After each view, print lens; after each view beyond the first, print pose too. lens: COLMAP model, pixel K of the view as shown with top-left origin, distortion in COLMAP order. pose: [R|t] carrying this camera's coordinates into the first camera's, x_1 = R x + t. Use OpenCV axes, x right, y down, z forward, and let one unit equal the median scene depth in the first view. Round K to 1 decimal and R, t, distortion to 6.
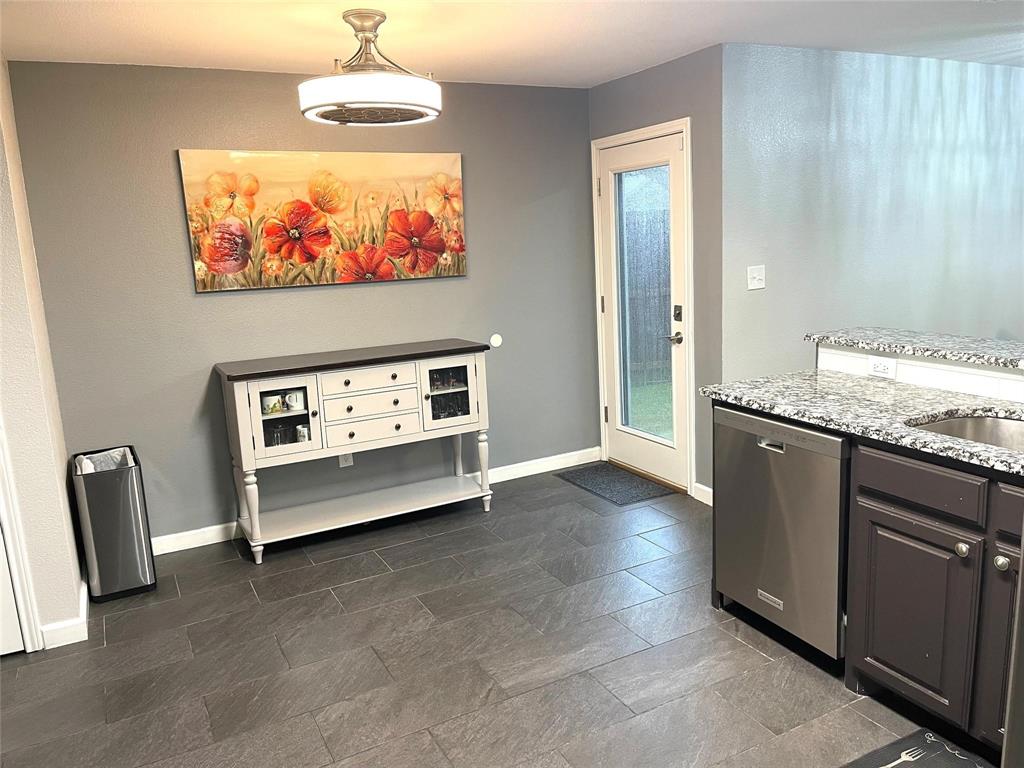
lens RADIAL K [[767.2, 0, 520.6], [0, 767.2, 390.0], [0, 0, 1]] dist [0.056599, -0.067872]
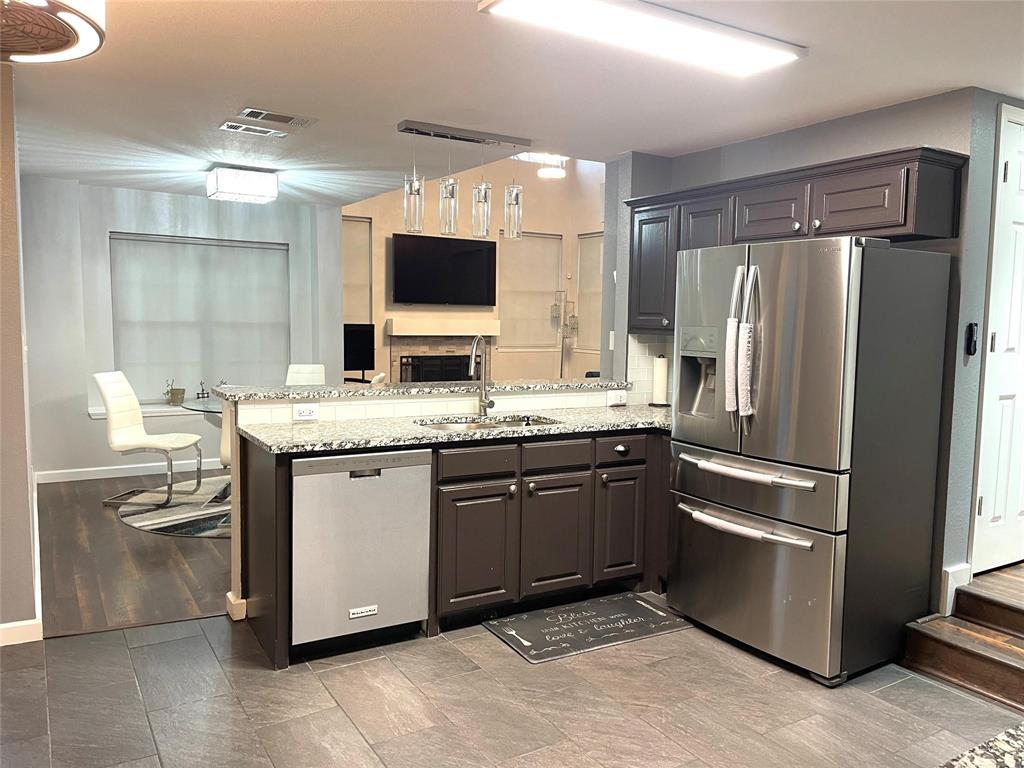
lens RADIAL K [[767.2, 0, 514.6], [0, 767.2, 380.2], [0, 0, 1]] dist [0.056599, -0.067872]
pose [[-0.069206, -0.038291, 0.996867, -0.572897], [0.180762, 0.982241, 0.050278, -0.059274], [-0.981089, 0.183675, -0.061055, 0.543287]]
